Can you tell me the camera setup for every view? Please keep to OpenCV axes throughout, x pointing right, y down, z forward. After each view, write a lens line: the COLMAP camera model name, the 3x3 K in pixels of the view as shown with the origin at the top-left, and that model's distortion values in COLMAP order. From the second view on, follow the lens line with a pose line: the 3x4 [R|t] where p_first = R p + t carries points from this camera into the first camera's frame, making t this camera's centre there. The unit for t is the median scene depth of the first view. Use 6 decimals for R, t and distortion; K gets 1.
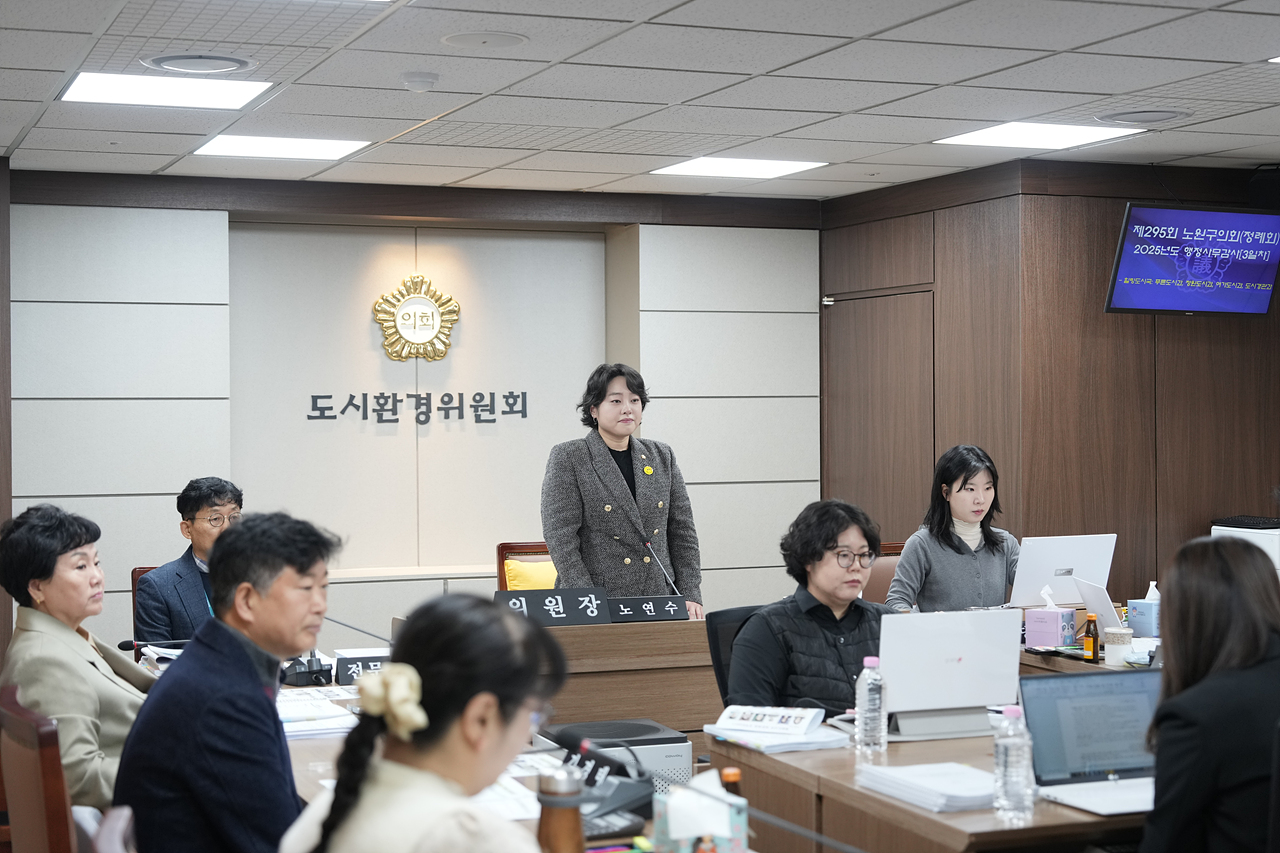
lens RADIAL K [[2020.2, 0, 642.8], [0, 2020.2, 437.3], [0, 0, 1]] dist [0.018015, 0.000000]
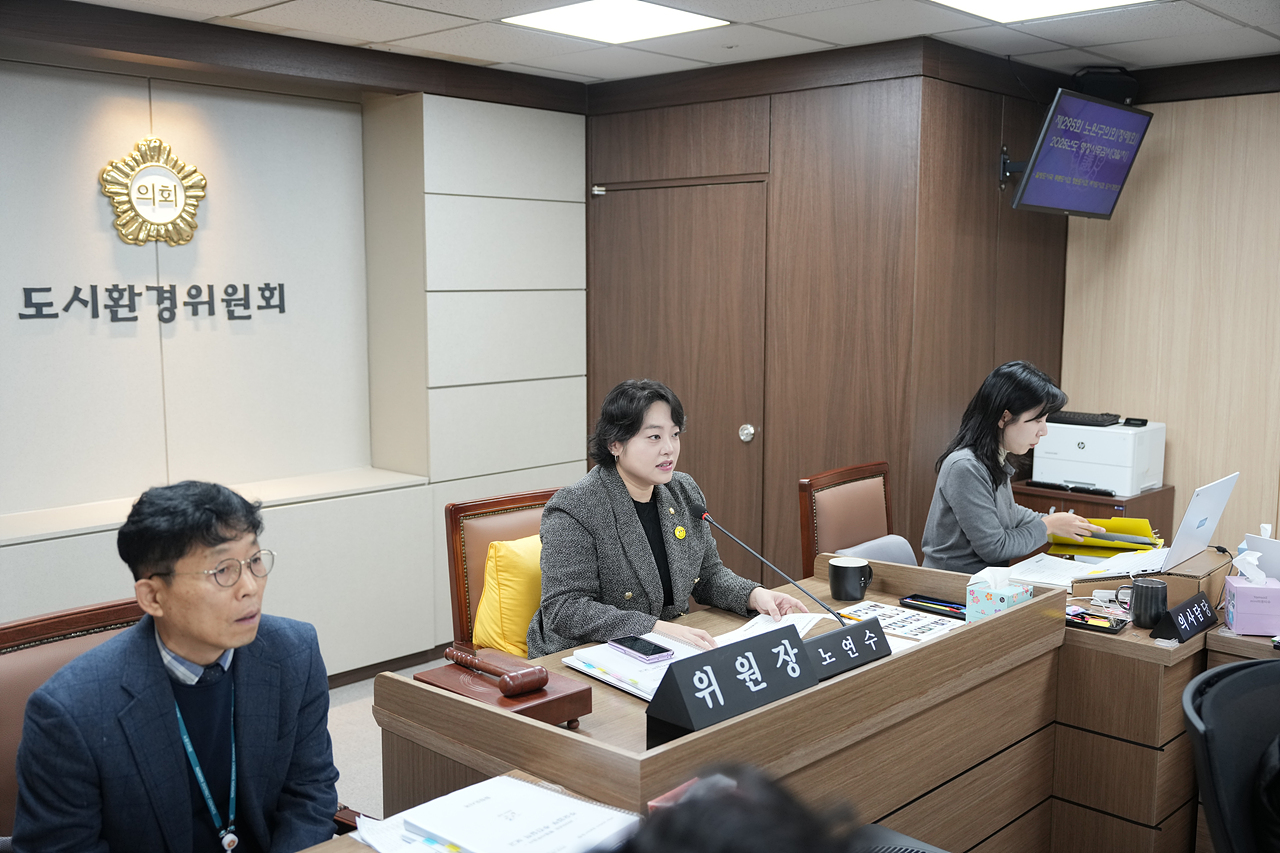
lens RADIAL K [[1230.5, 0, 635.6], [0, 1230.5, 430.9], [0, 0, 1]] dist [0.003512, 0.000000]
pose [[0.906820, -0.044578, 0.419155, -0.167550], [-0.001641, 0.994011, 0.109265, -0.020162], [-0.421515, -0.099771, 0.901316, 0.519774]]
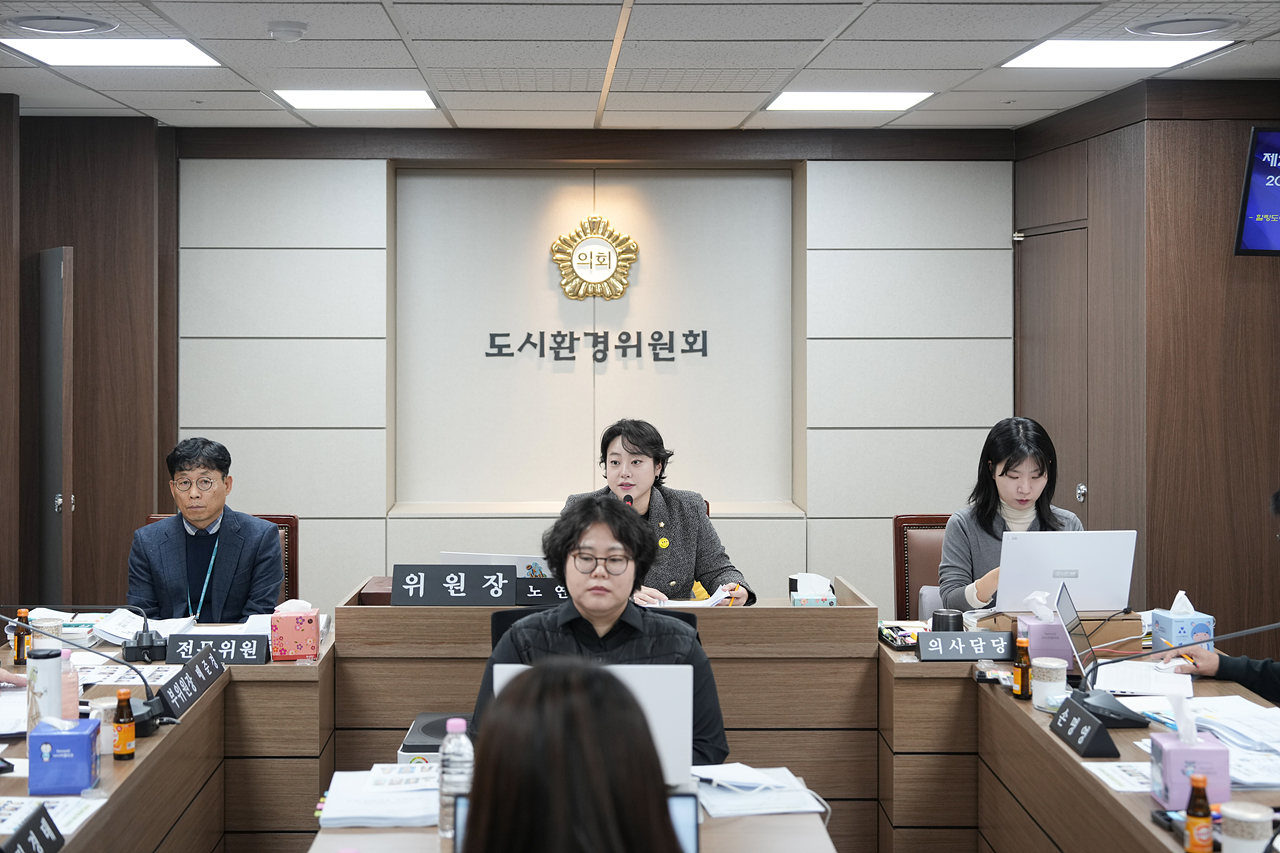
lens RADIAL K [[1735.9, 0, 579.7], [0, 1735.9, 319.7], [0, 0, 1]] dist [-0.005212, 0.000000]
pose [[0.931913, 0.008313, -0.362588, 0.224702], [-0.010829, 0.999929, -0.004909, -0.026432], [0.362521, 0.008501, 0.931937, 0.204131]]
